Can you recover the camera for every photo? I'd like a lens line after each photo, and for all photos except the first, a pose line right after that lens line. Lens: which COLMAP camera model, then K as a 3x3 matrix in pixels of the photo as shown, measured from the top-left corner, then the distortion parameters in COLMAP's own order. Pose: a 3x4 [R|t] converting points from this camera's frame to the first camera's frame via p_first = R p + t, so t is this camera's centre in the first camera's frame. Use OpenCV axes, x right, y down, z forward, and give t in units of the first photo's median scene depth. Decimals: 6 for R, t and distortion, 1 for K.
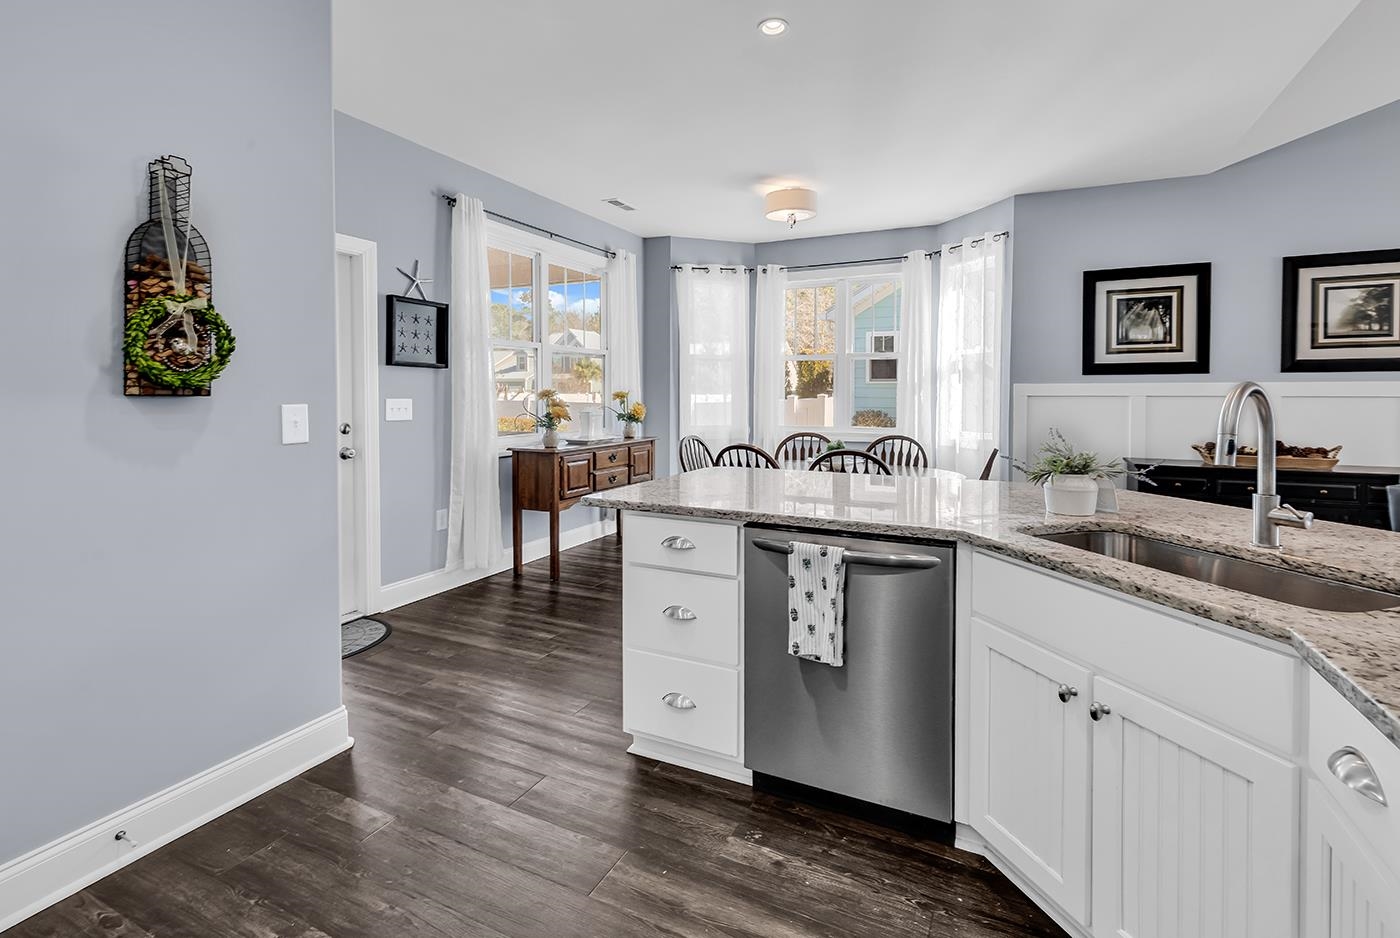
lens RADIAL K [[628.6, 0, 699.3], [0, 628.6, 409.2], [0, 0, 1]] dist [0.000592, 0.000033]
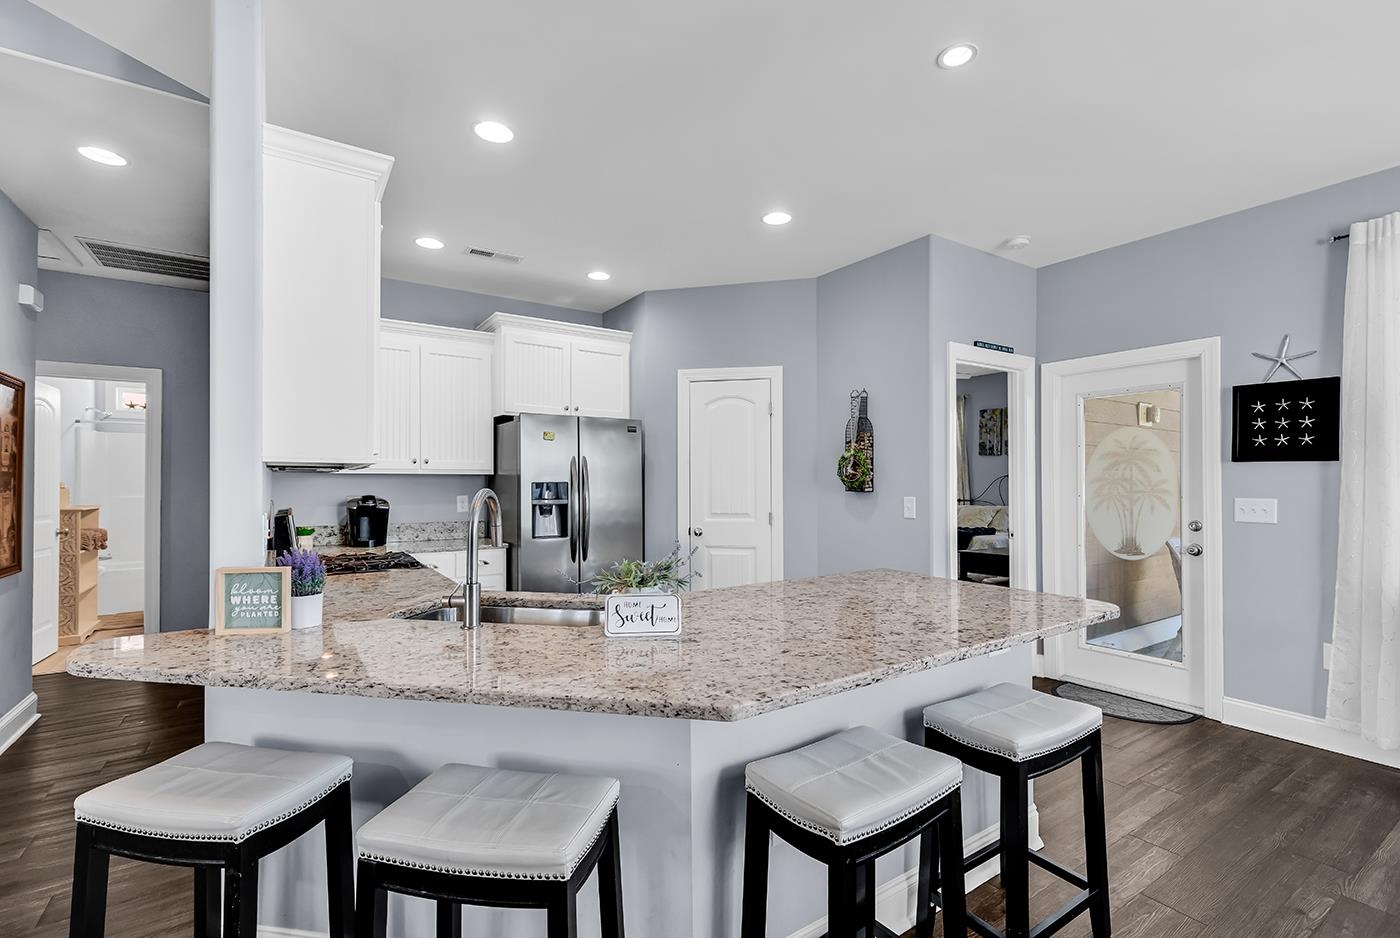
lens RADIAL K [[630.6, 0, 701.3], [0, 630.6, 473.7], [0, 0, 1]] dist [0.002975, 0.000157]
pose [[-0.504103, -0.017865, -0.863459, 0.709574], [-0.019052, 0.999773, -0.009562, -0.028567], [0.863433, 0.011631, -0.504329, 0.785236]]
